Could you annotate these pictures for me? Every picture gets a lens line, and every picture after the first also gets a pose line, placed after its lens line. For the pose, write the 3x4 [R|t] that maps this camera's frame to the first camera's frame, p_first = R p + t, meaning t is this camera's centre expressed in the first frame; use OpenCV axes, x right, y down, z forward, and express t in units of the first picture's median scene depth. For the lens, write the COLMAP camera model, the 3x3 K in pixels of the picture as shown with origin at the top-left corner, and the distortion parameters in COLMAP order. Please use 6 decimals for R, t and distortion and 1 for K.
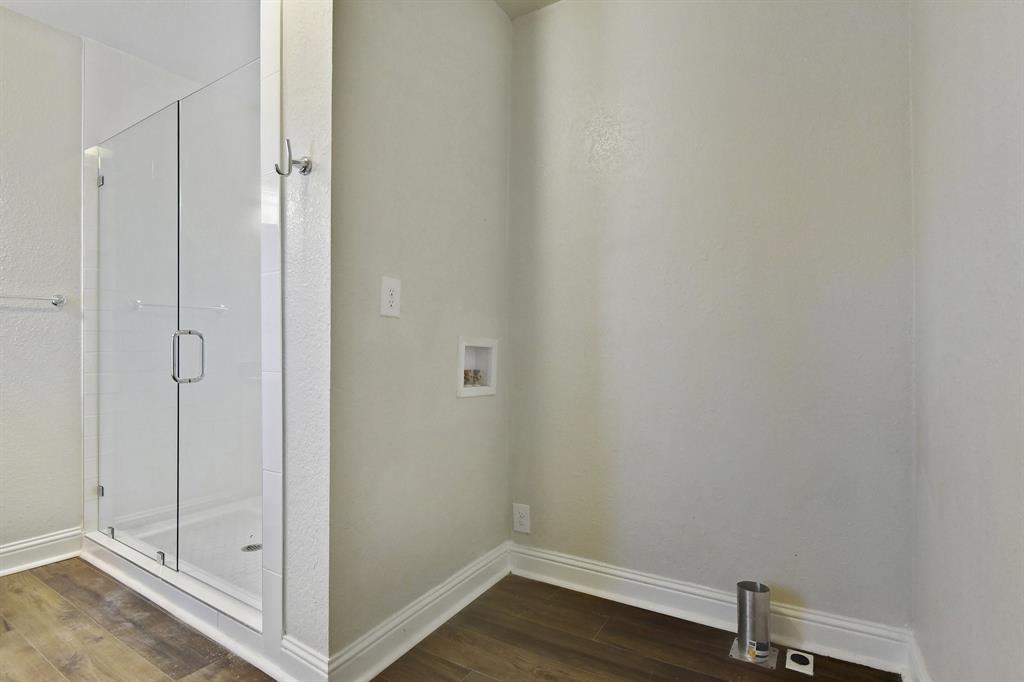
lens RADIAL K [[500.5, 0, 512.2], [0, 500.5, 334.3], [0, 0, 1]] dist [-0.011478, -0.002461]
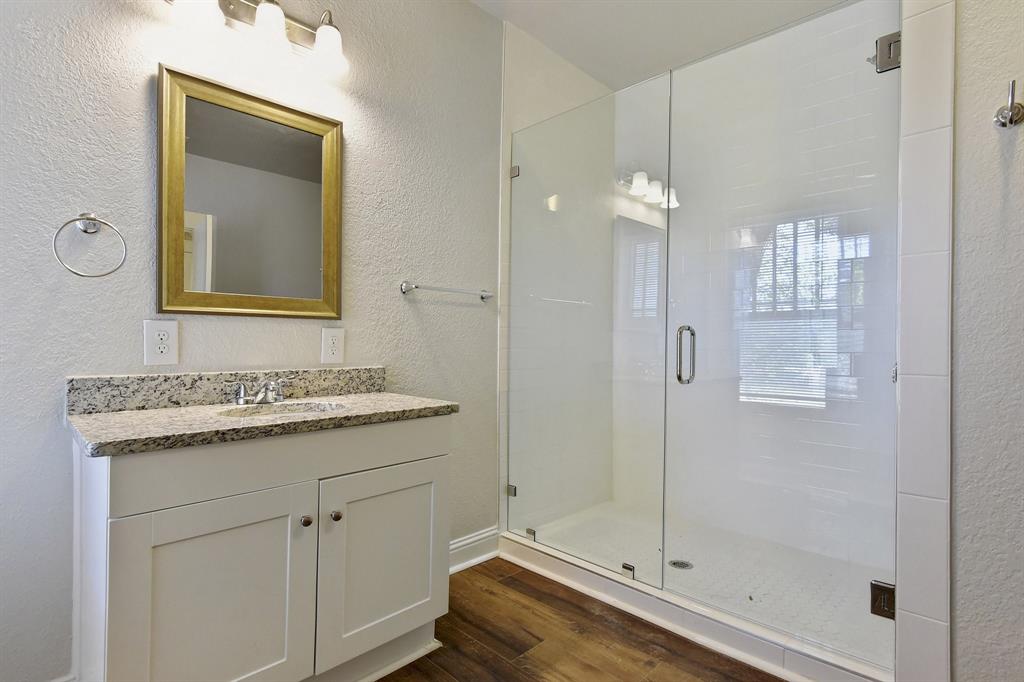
lens RADIAL K [[500.5, 0, 506.8], [0, 500.5, 346.2], [0, 0, 1]] dist [-0.011478, -0.002461]
pose [[0.976791, 0.012786, -0.213812, -0.690659], [-0.008515, 0.999746, 0.020881, 0.011104], [0.214025, -0.018576, 0.976652, 0.042645]]
